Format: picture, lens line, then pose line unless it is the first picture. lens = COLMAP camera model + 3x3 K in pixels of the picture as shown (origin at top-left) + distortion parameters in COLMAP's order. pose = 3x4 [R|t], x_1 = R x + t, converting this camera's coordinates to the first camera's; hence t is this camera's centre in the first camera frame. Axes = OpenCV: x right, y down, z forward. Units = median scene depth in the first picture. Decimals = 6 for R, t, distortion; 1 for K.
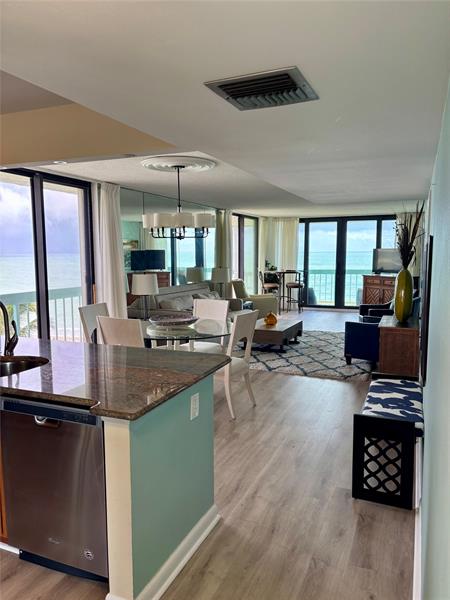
lens RADIAL K [[454.6, 0, 225.8], [0, 454.6, 303.9], [0, 0, 1]] dist [0.046864, -0.061880]
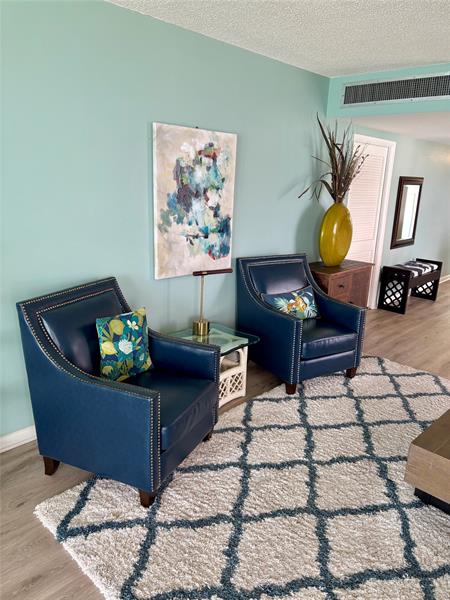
lens RADIAL K [[454.6, 0, 221.7], [0, 454.6, 299.1], [0, 0, 1]] dist [0.046864, -0.061880]
pose [[-0.936012, -0.111752, 0.333757, 0.137205], [0.013202, 0.936442, 0.350575, -0.099915], [-0.351721, 0.332549, -0.875045, 0.887295]]
